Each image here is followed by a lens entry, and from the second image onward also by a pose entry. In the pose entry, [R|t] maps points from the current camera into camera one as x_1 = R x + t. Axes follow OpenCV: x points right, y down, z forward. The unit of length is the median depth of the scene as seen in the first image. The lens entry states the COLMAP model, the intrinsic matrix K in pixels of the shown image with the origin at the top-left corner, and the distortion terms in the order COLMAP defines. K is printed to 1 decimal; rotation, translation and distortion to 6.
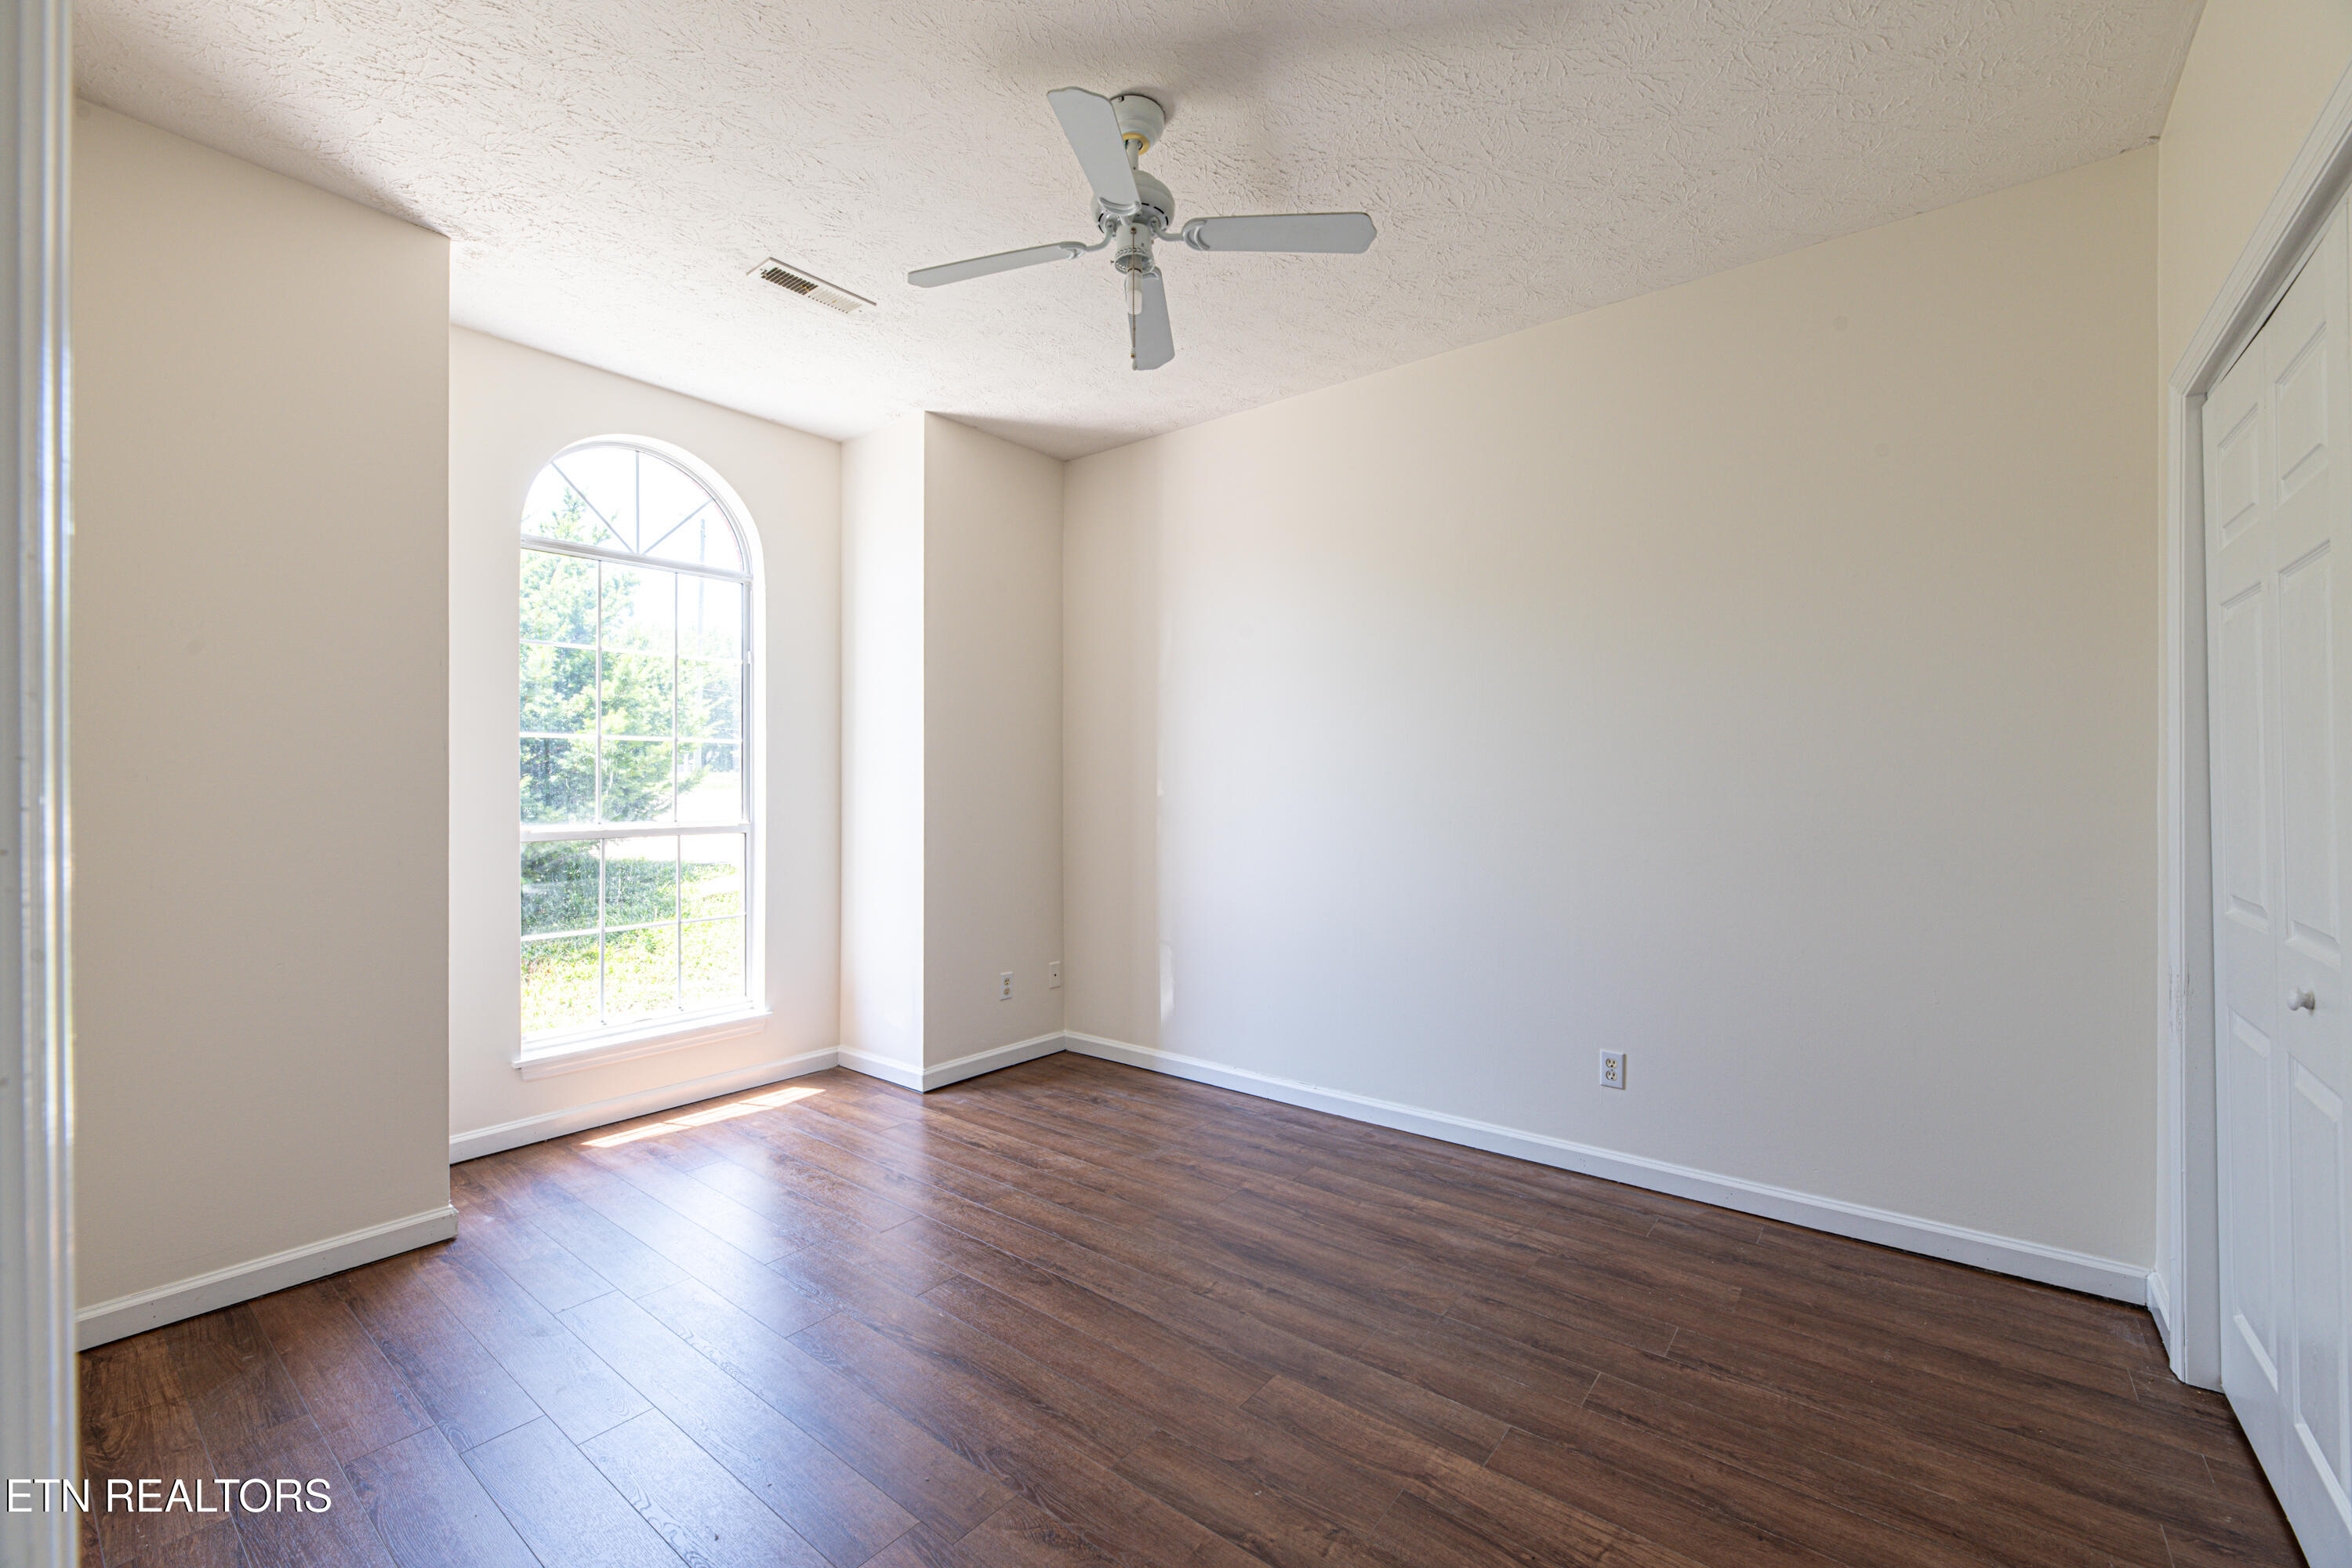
lens RADIAL K [[959.9, 0, 1176.0], [0, 959.9, 784.0], [0, 0, 1]] dist [-0.001151, 0.000149]
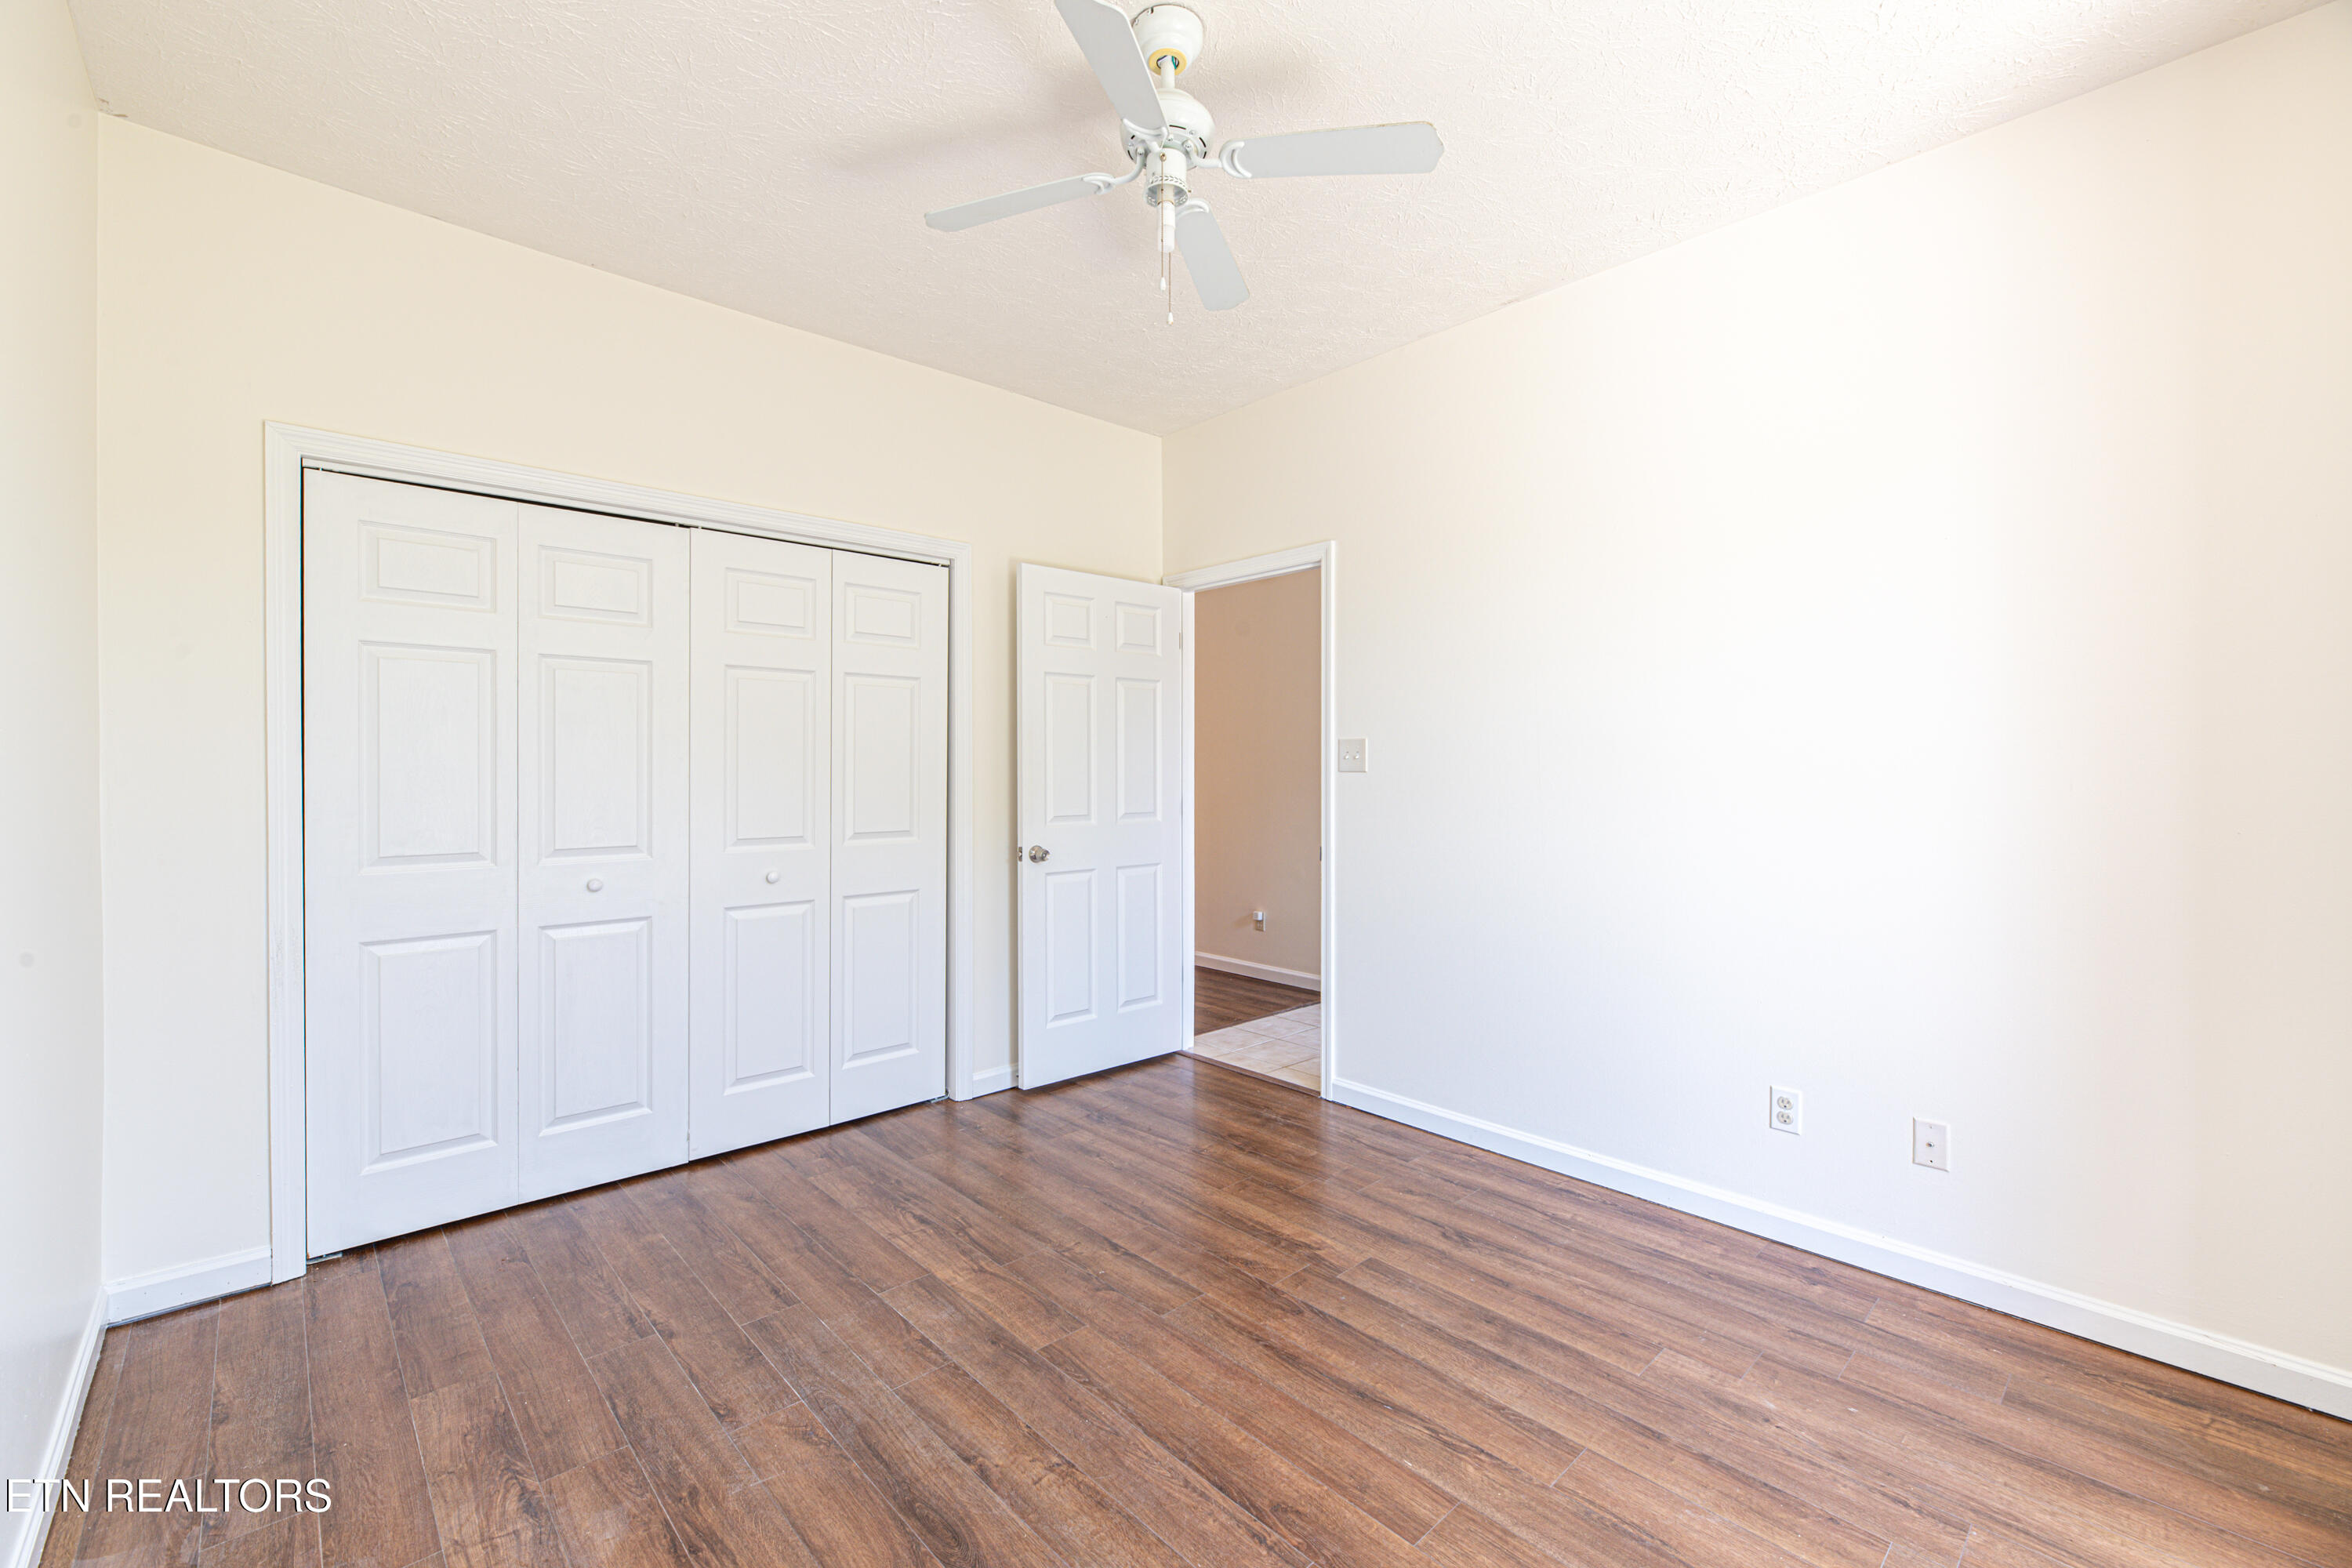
lens RADIAL K [[959.9, 0, 1176.0], [0, 959.9, 784.0], [0, 0, 1]] dist [-0.001151, 0.000149]
pose [[-0.988722, -0.002978, 0.149730, -0.185565], [-0.000321, 0.999842, 0.017762, -0.006057], [-0.149759, 0.017513, -0.988567, 1.894014]]
